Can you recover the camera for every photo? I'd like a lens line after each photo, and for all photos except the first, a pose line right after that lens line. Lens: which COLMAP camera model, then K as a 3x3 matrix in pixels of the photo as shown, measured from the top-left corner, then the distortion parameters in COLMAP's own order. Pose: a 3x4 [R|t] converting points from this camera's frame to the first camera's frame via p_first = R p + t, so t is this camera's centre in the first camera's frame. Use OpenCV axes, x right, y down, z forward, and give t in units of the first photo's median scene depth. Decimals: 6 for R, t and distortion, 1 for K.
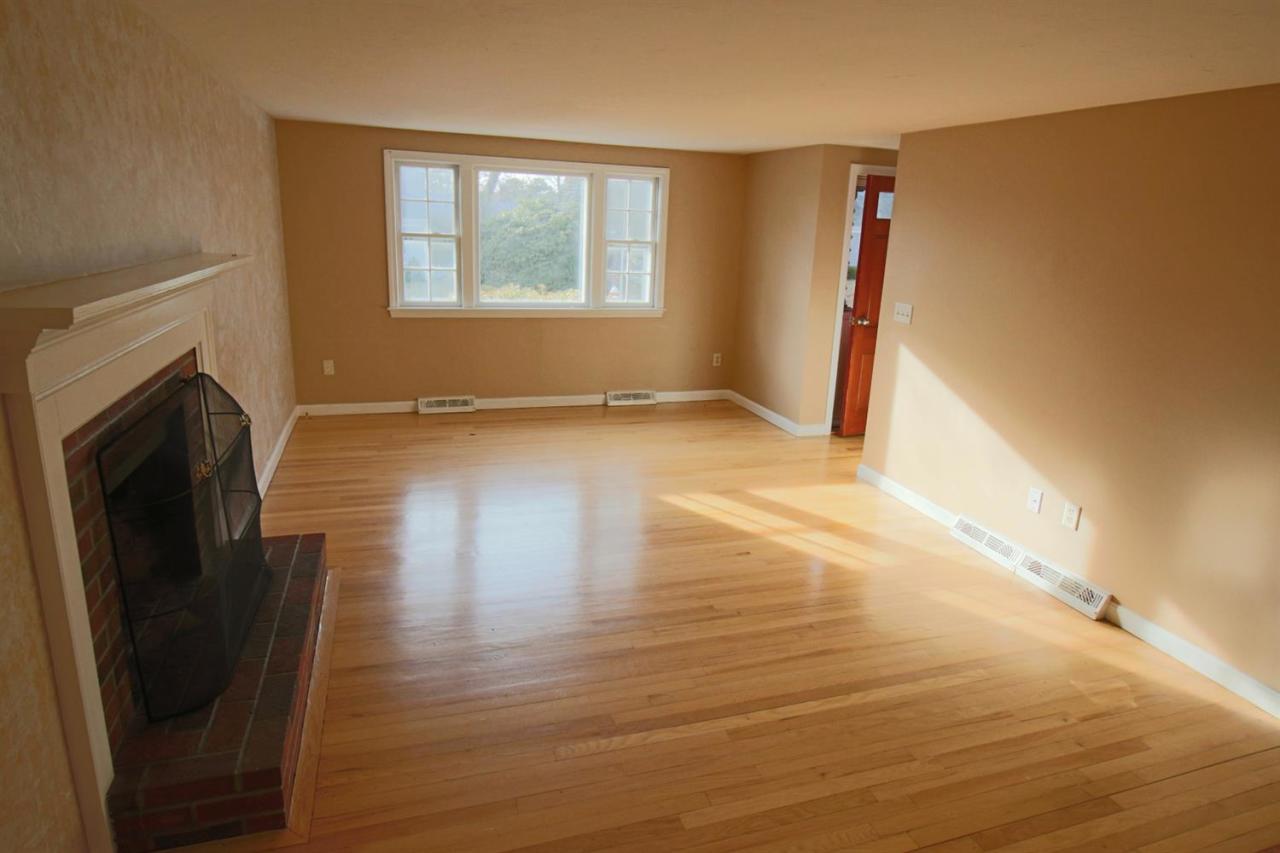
lens RADIAL K [[746.6, 0, 640.0], [0, 746.6, 426.5], [0, 0, 1]] dist [-0.000378, -0.000019]
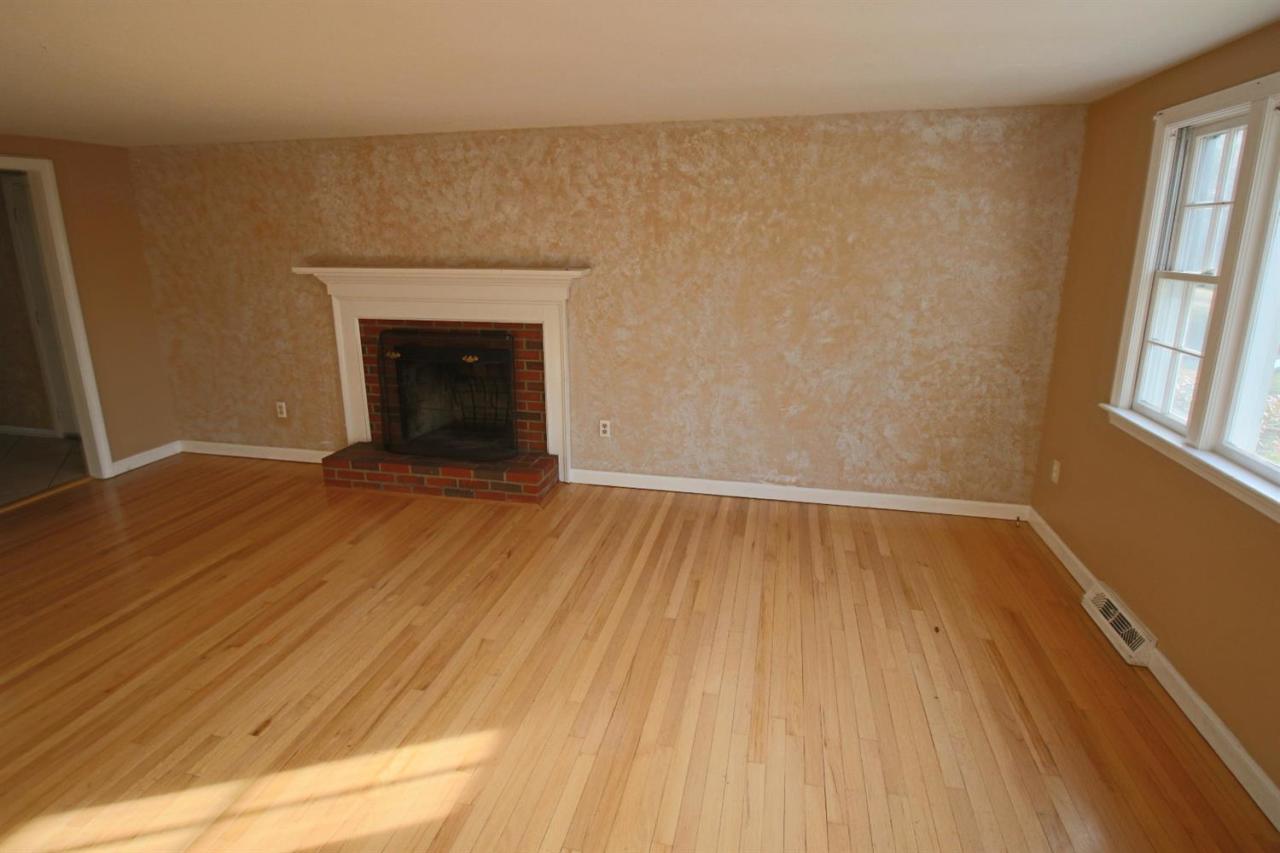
lens RADIAL K [[657.0, 0, 637.3], [0, 657.0, 400.3], [0, 0, 1]] dist [0.000855, 0.000366]
pose [[-0.526463, 0.163741, -0.834282, 0.451292], [-0.237612, 0.913840, 0.329297, -0.415010], [0.816320, 0.371598, -0.442196, 1.588358]]
